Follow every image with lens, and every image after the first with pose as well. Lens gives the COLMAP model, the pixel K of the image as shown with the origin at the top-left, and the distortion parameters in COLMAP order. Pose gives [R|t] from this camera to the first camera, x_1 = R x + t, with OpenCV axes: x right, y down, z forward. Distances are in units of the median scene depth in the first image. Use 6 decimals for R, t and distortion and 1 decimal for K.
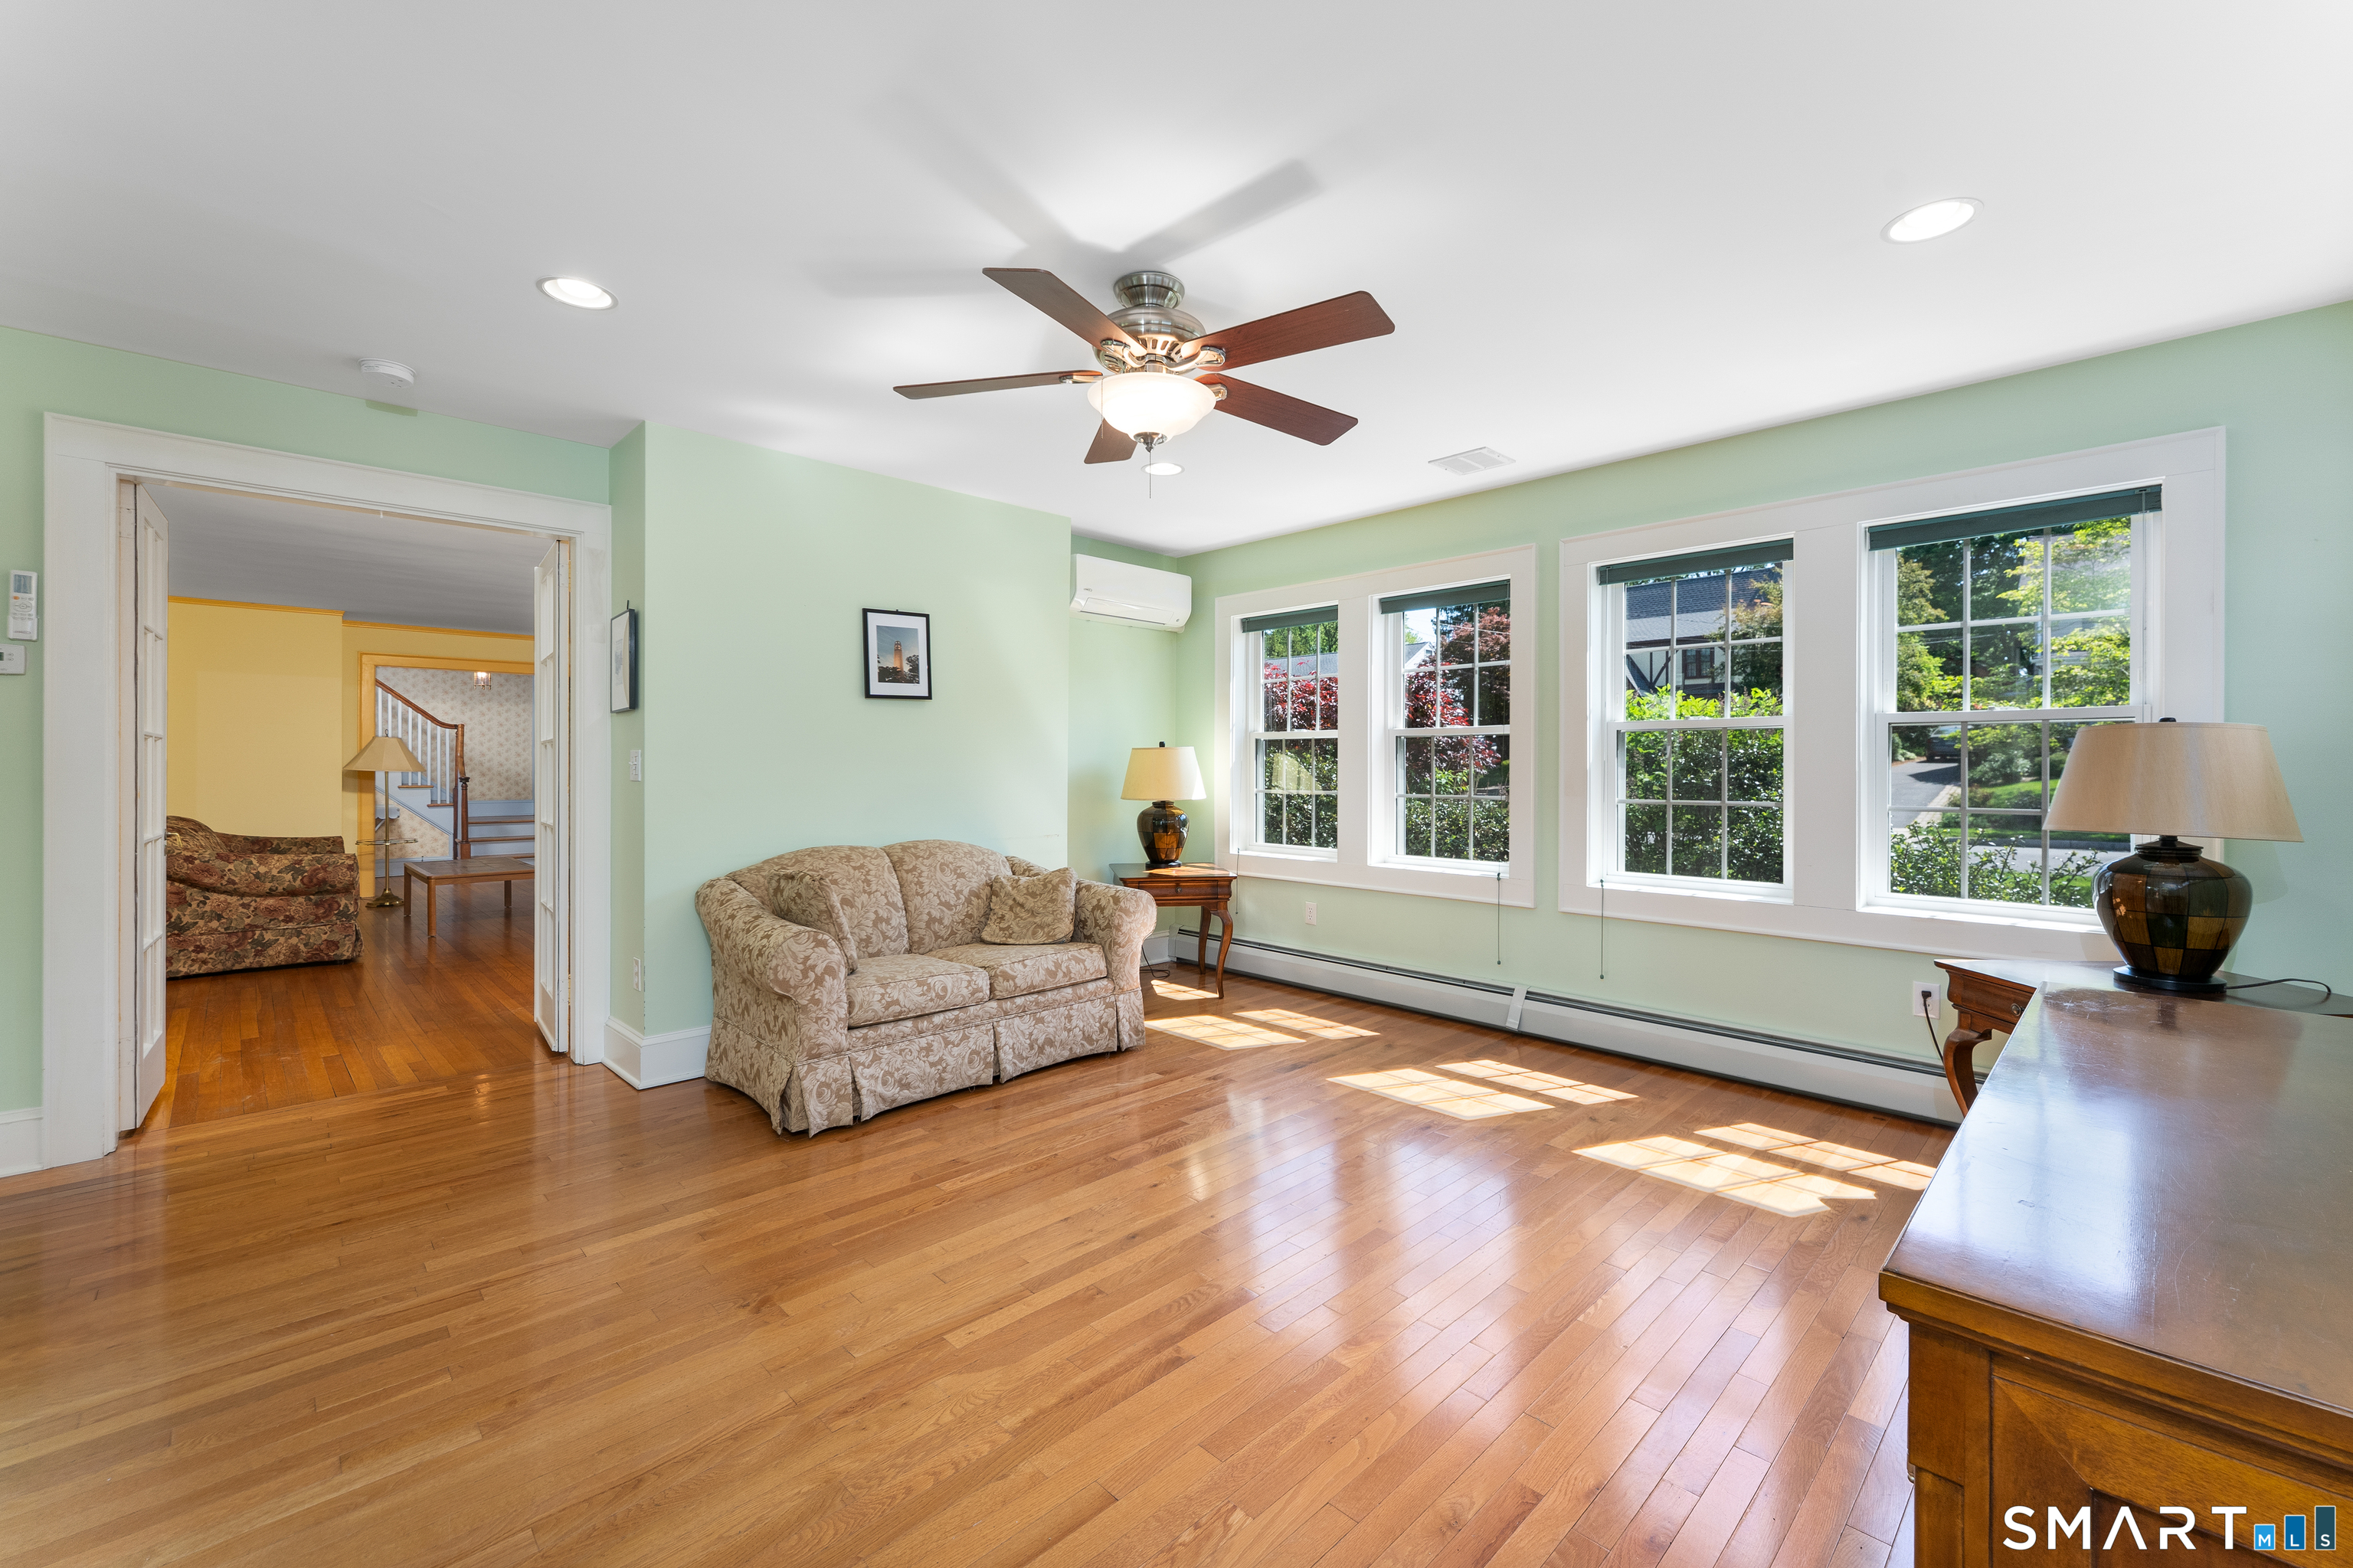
lens RADIAL K [[946.4, 0, 1176.5], [0, 946.4, 784.0], [0, 0, 1]] dist [0.002010, 0.000057]
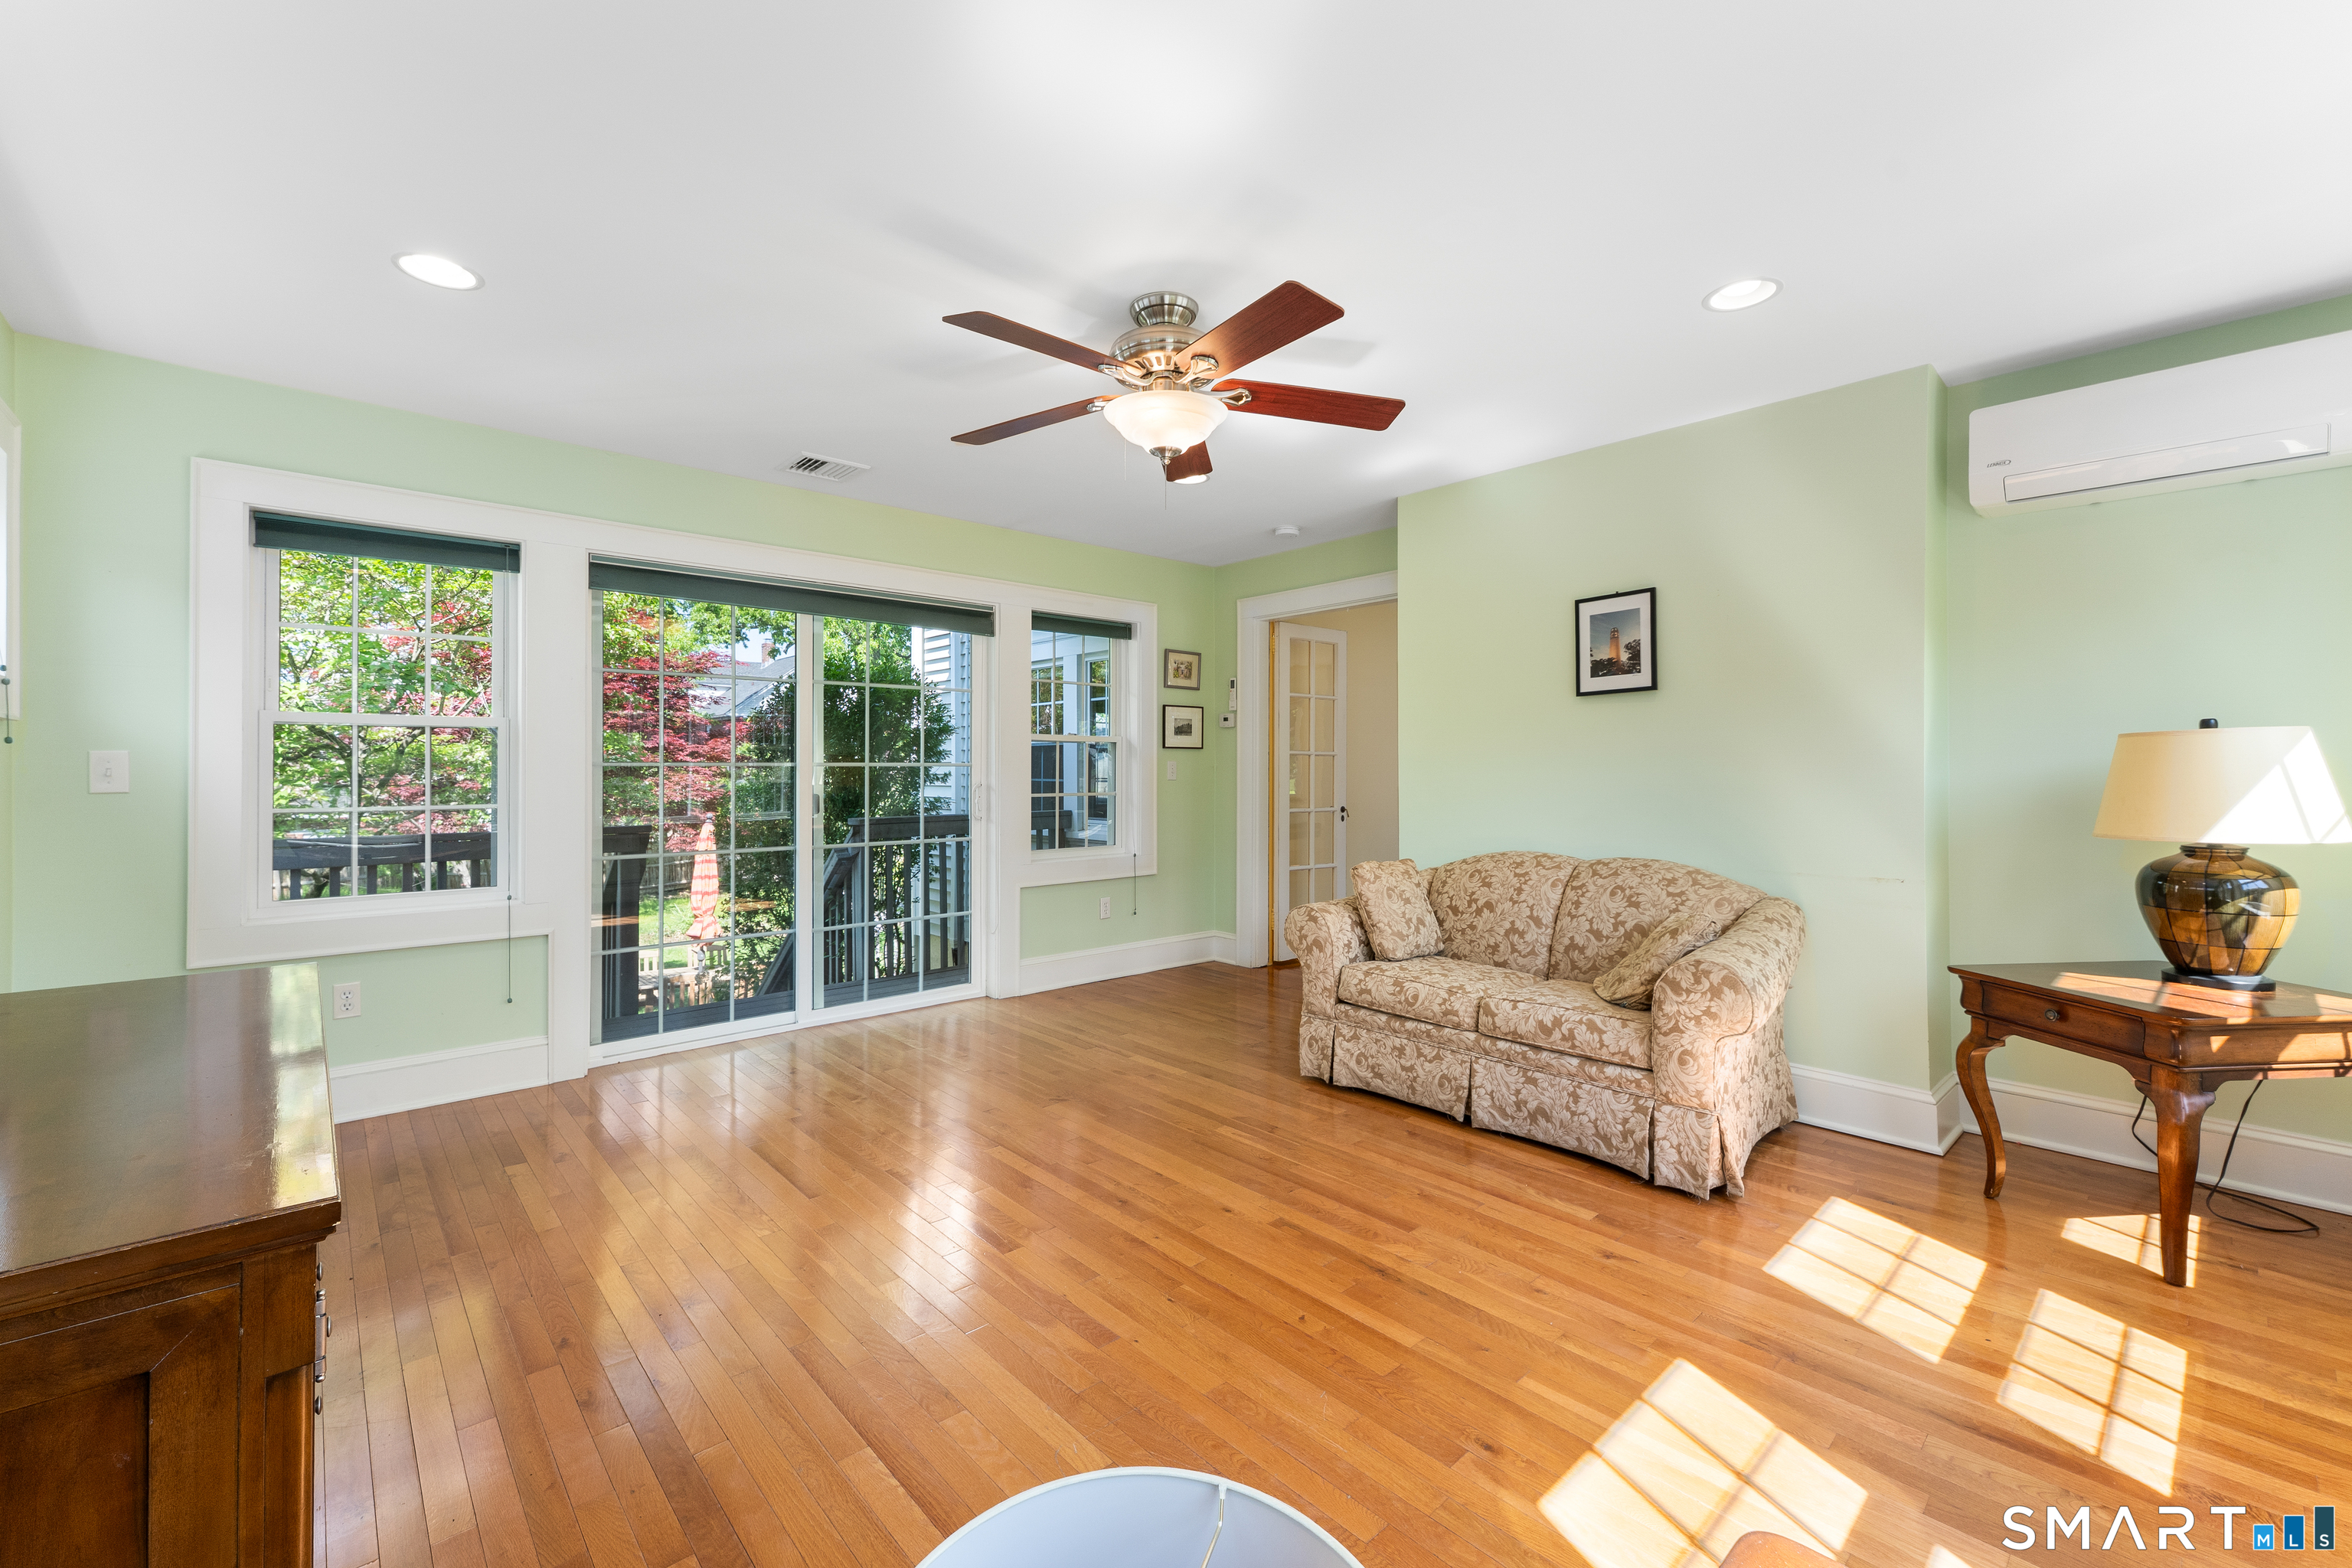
lens RADIAL K [[964.0, 0, 1182.9], [0, 964.0, 779.0], [0, 0, 1]] dist [0.000624, 0.000188]
pose [[-0.028195, 0.009039, -0.999562, 0.684625], [-0.019753, 0.999759, 0.009598, -0.013096], [0.999407, 0.020015, -0.028010, 0.705979]]
